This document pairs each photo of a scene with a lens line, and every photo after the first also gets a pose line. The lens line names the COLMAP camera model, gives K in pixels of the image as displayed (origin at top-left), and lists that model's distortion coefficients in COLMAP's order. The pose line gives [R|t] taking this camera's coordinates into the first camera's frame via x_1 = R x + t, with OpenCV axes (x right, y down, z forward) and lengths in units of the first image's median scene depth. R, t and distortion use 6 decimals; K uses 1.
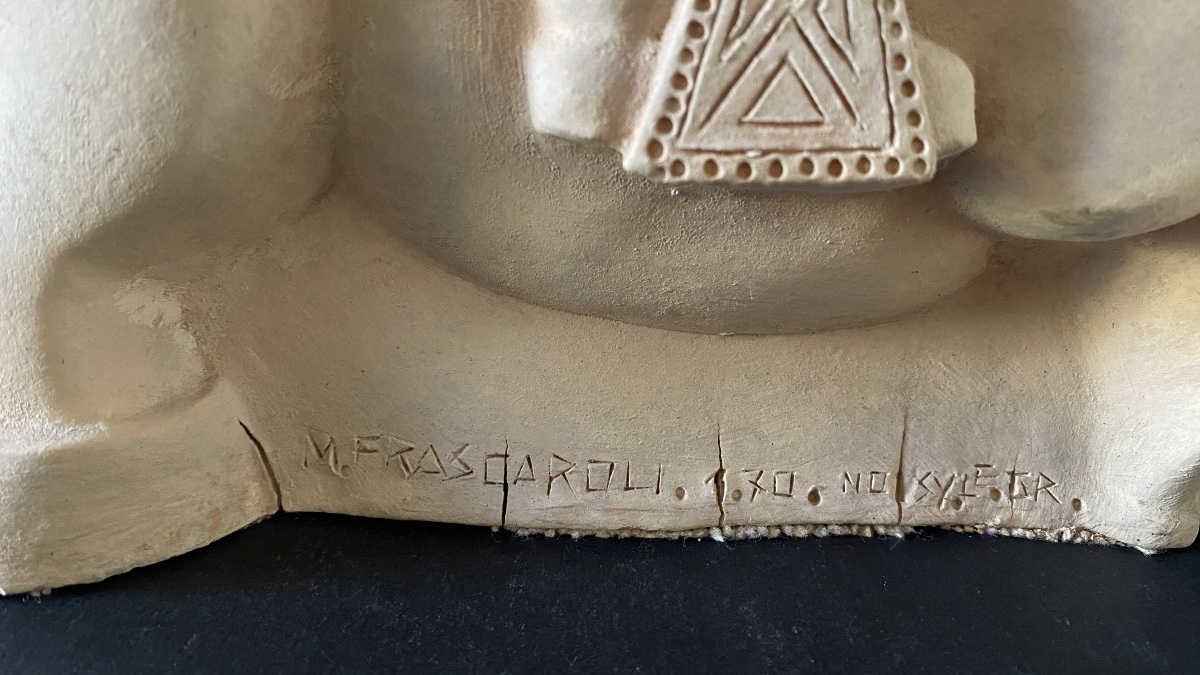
lens RADIAL K [[845.4, 0, 600.0], [0, 845.4, 337.5], [0, 0, 1]] dist [-0.000656, -0.001547]
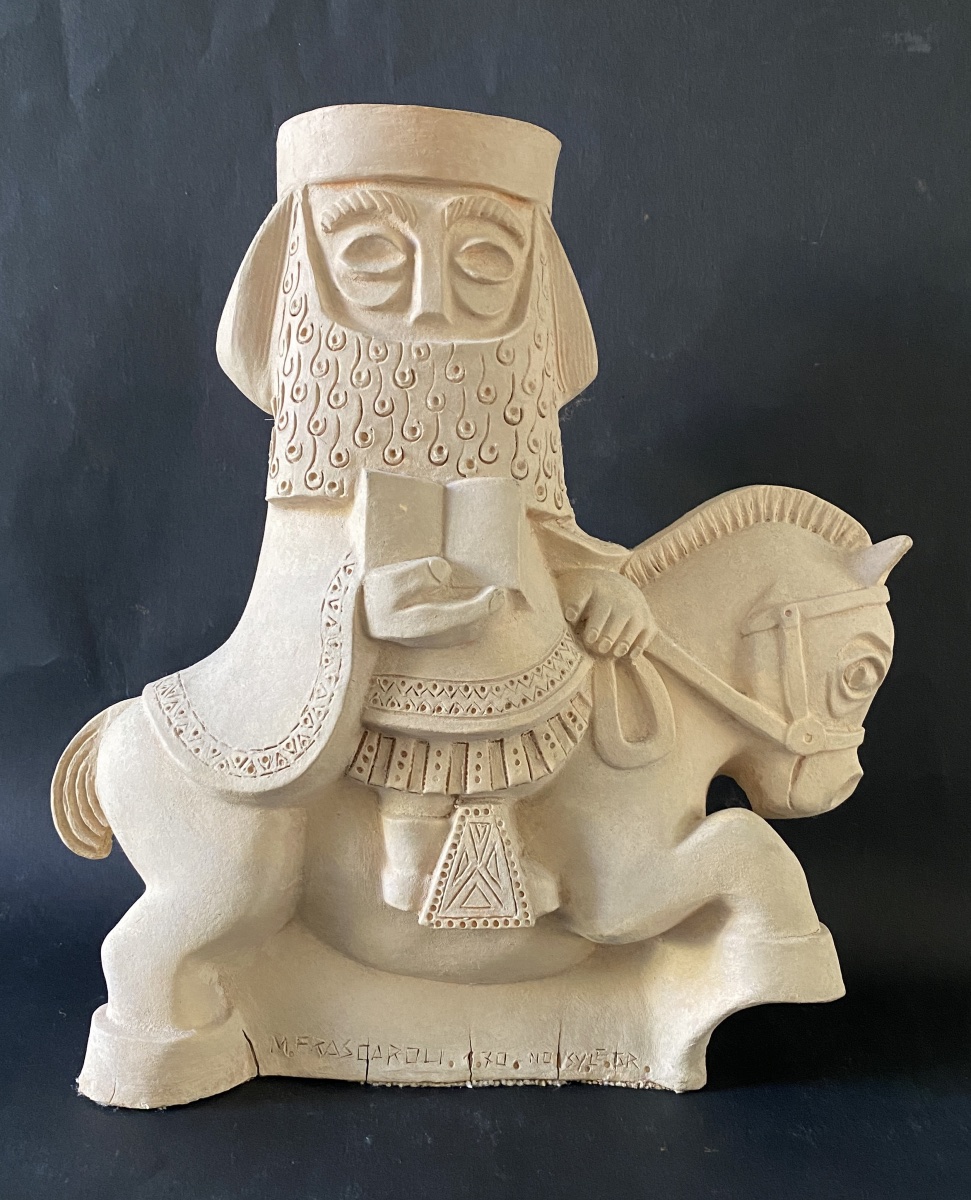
lens RADIAL K [[1417.0, 0, 485.5], [0, 1417.0, 600.0], [0, 0, 1]] dist [0.206282, -0.722769]
pose [[0.999885, -0.005279, 0.014187, 0.135706], [0.008354, 0.974012, -0.226344, -0.128220], [-0.012624, 0.226437, 0.973944, -2.726999]]
